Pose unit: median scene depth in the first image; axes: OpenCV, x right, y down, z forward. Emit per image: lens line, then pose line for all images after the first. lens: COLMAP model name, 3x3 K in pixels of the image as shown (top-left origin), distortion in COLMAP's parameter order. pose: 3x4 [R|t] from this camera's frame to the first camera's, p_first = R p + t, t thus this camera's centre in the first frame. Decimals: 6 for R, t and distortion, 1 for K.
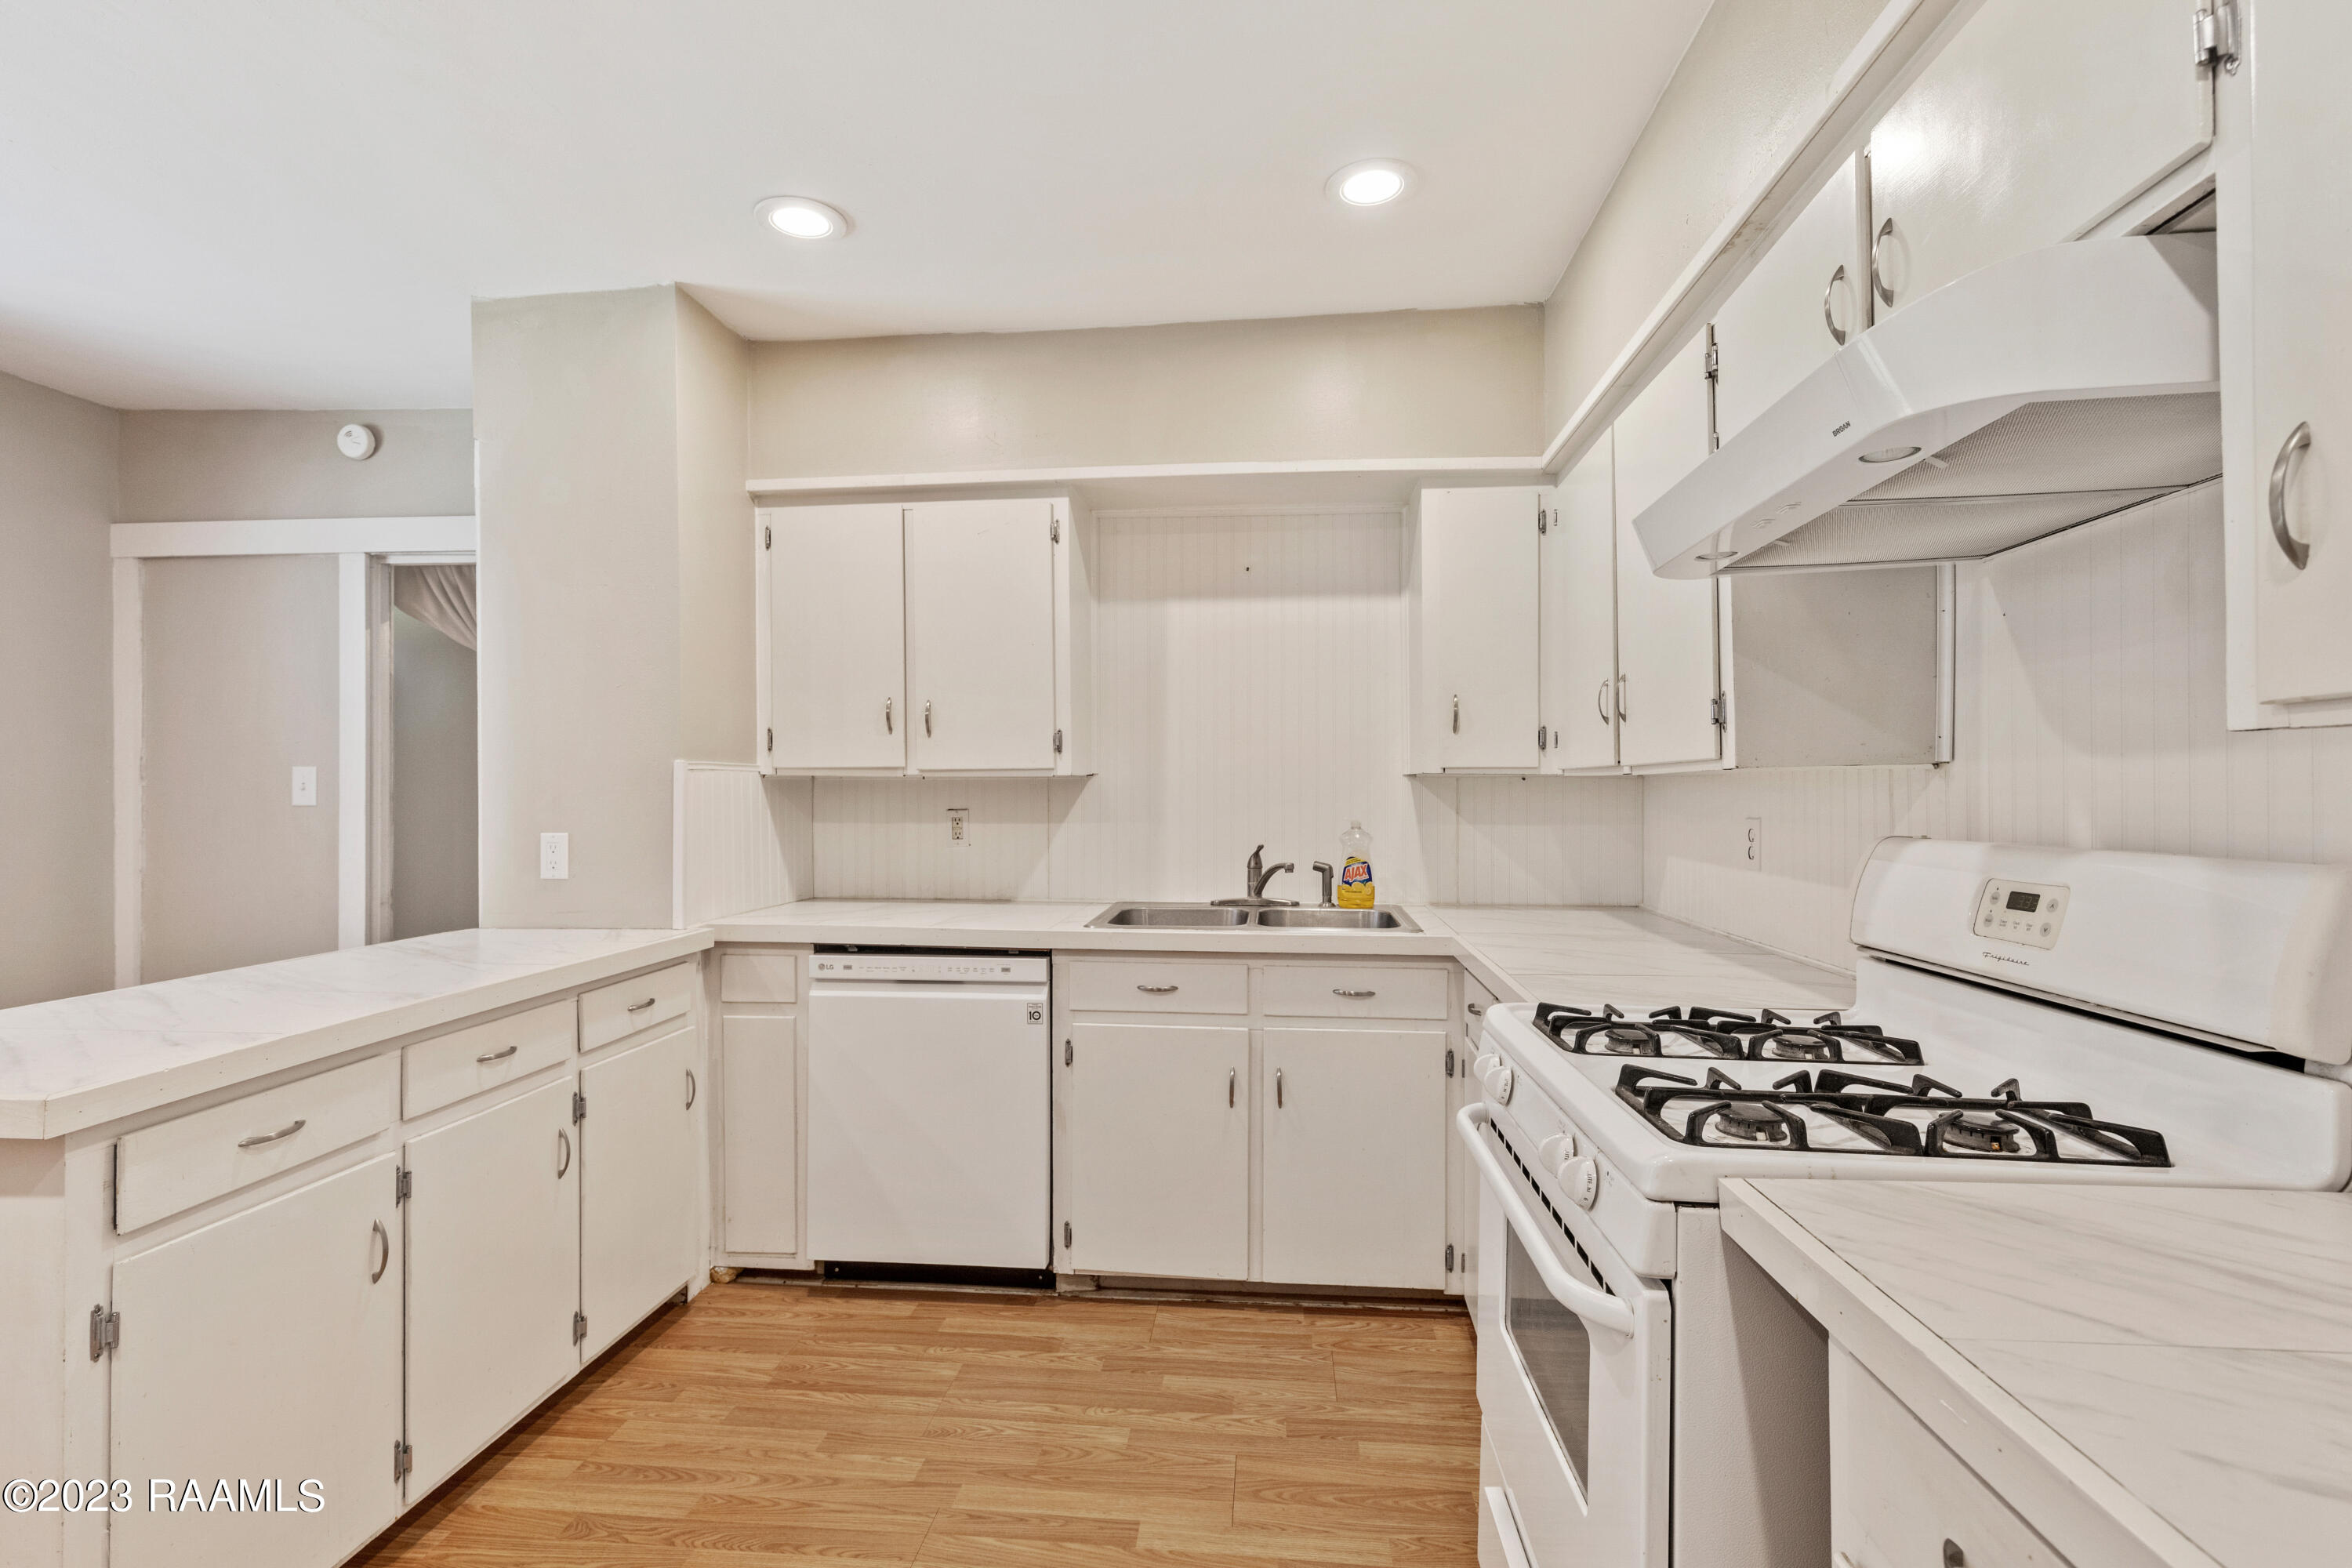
lens RADIAL K [[1080.6, 0, 1174.9], [0, 1080.6, 800.9], [0, 0, 1]] dist [0.004176, -0.000010]
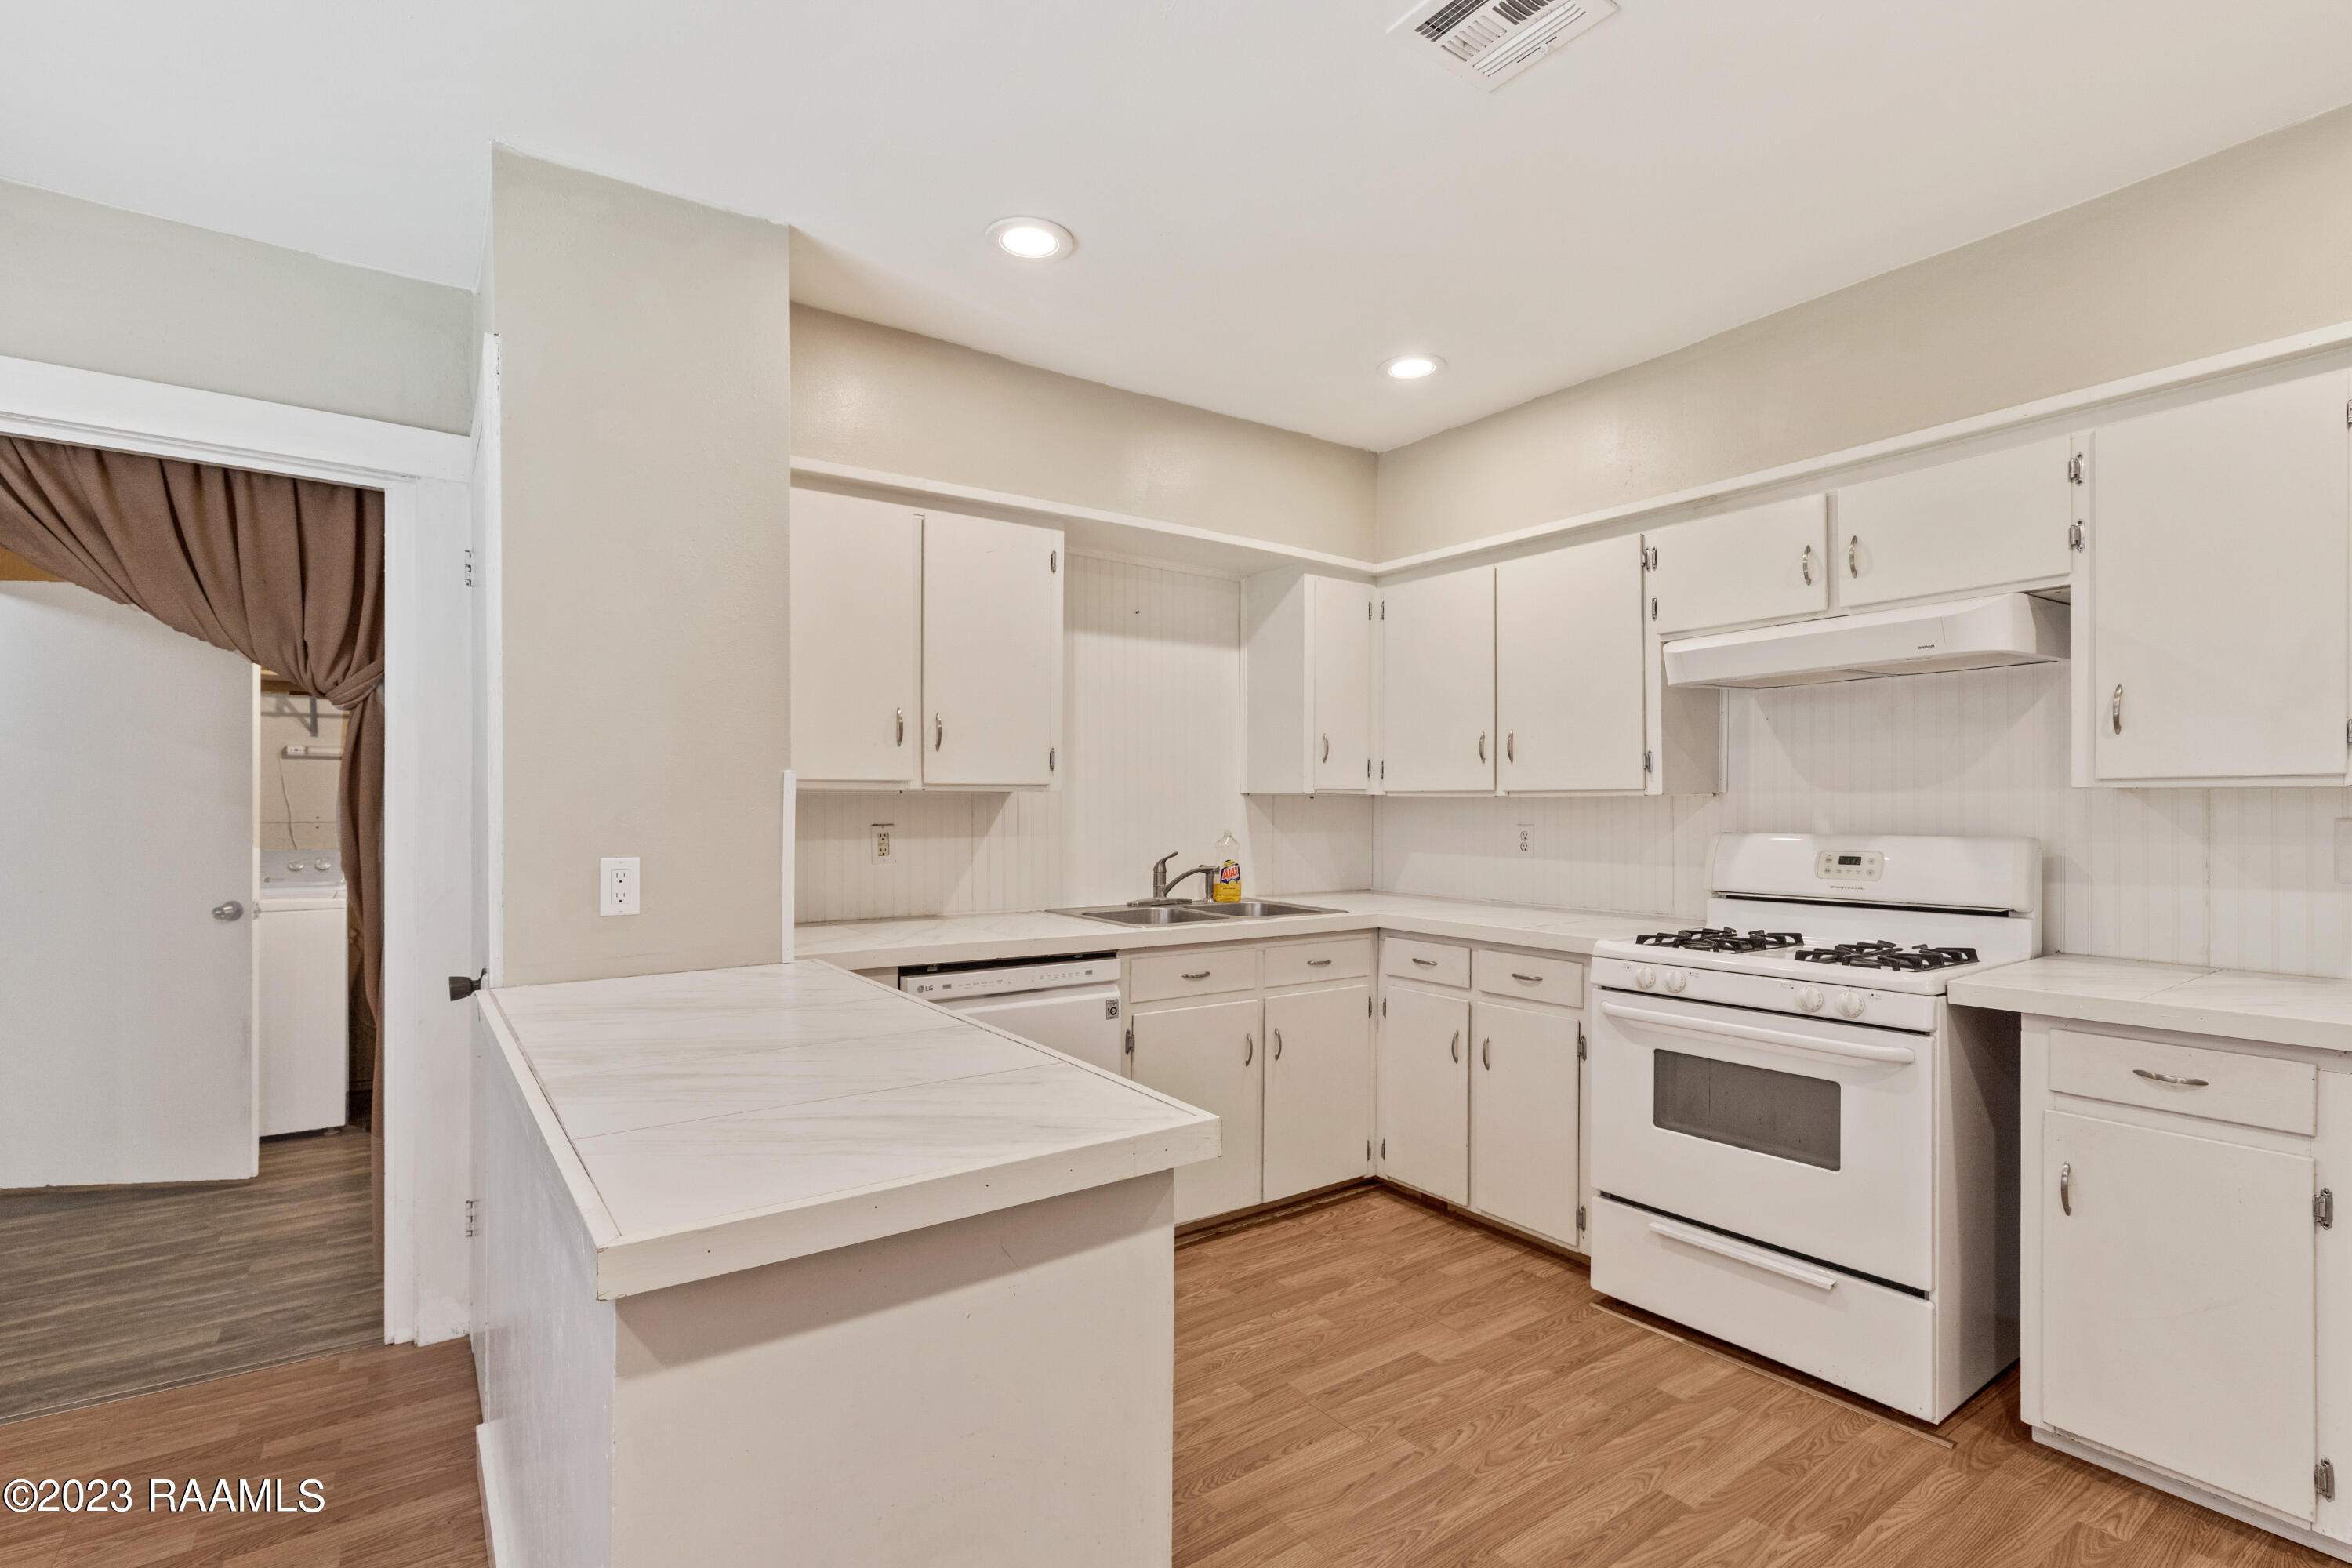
lens RADIAL K [[1082.1, 0, 1178.2], [0, 1082.1, 824.1], [0, 0, 1]] dist [-0.000645, 0.000044]
pose [[0.755007, -0.008560, 0.655661, -0.787537], [0.002970, 0.999949, 0.009635, -0.001384], [-0.655710, -0.005327, 0.754994, 0.128166]]
